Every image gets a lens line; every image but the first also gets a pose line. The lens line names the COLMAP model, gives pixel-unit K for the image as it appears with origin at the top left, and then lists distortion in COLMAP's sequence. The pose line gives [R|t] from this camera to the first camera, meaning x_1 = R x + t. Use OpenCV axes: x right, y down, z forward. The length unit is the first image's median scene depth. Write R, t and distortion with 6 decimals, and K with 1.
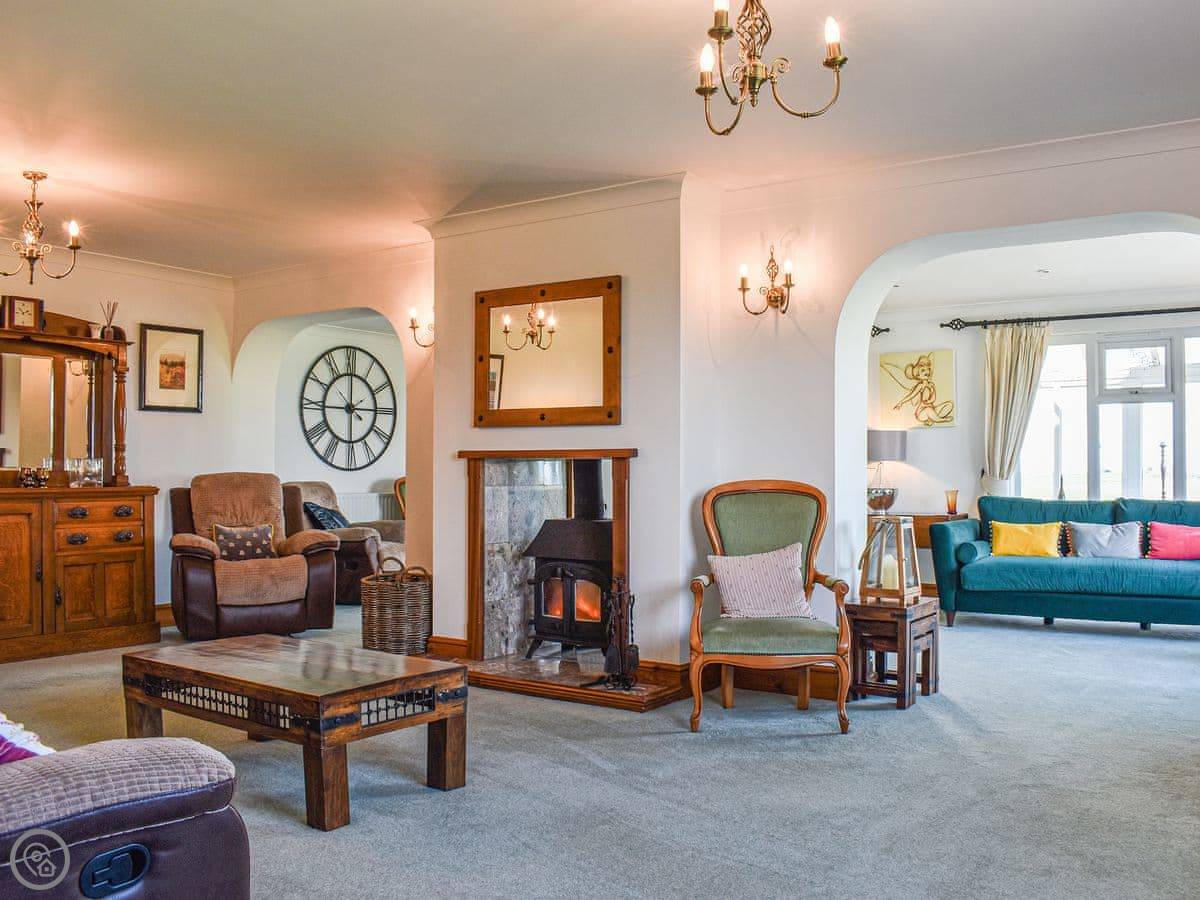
lens RADIAL K [[1069.5, 0, 598.3], [0, 1069.5, 471.5], [0, 0, 1]] dist [-0.095809, 0.009445]
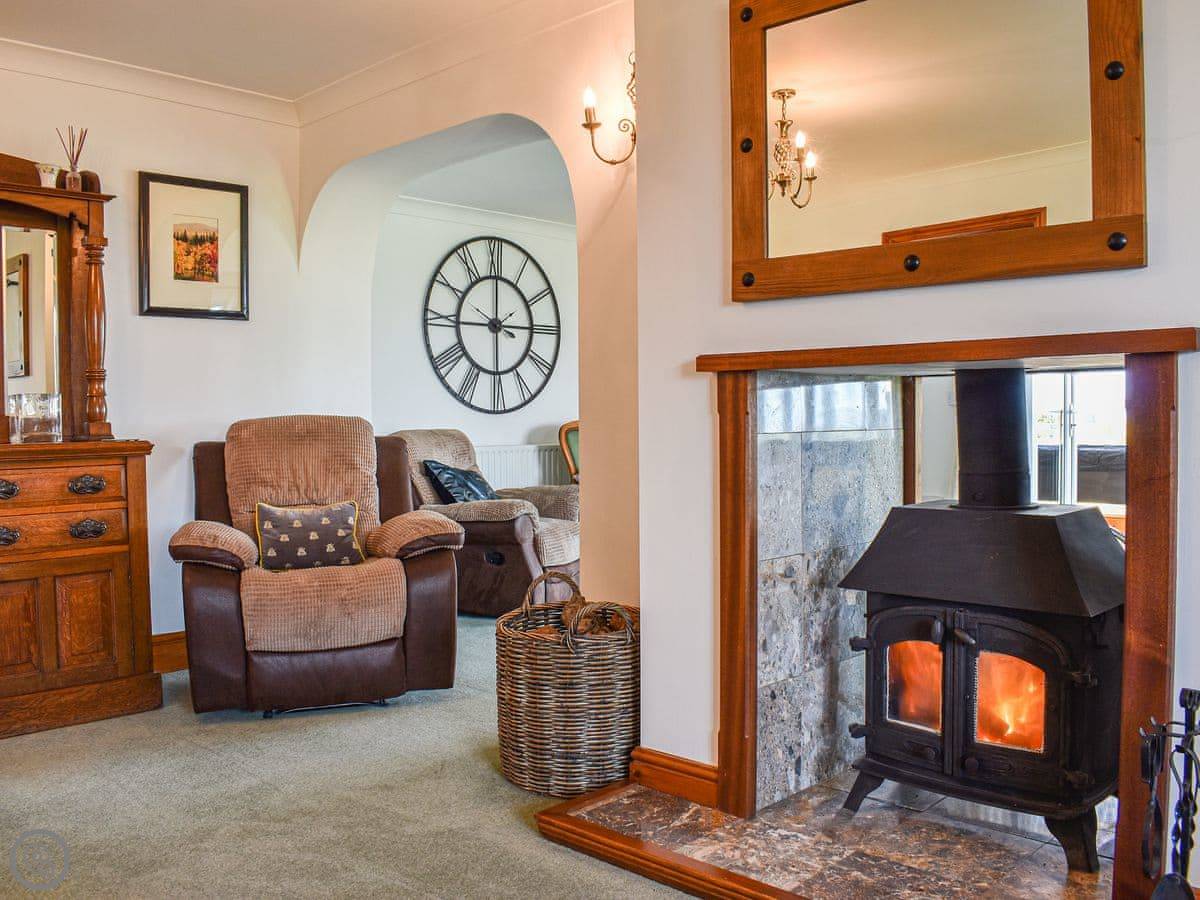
lens RADIAL K [[1069.5, 0, 601.4], [0, 1069.5, 455.8], [0, 0, 1]] dist [-0.095809, 0.009445]
pose [[0.988694, -0.007230, -0.149775, -0.081235], [0.012467, 0.999342, 0.034057, 0.005573], [0.149431, -0.035539, 0.988133, 0.428403]]
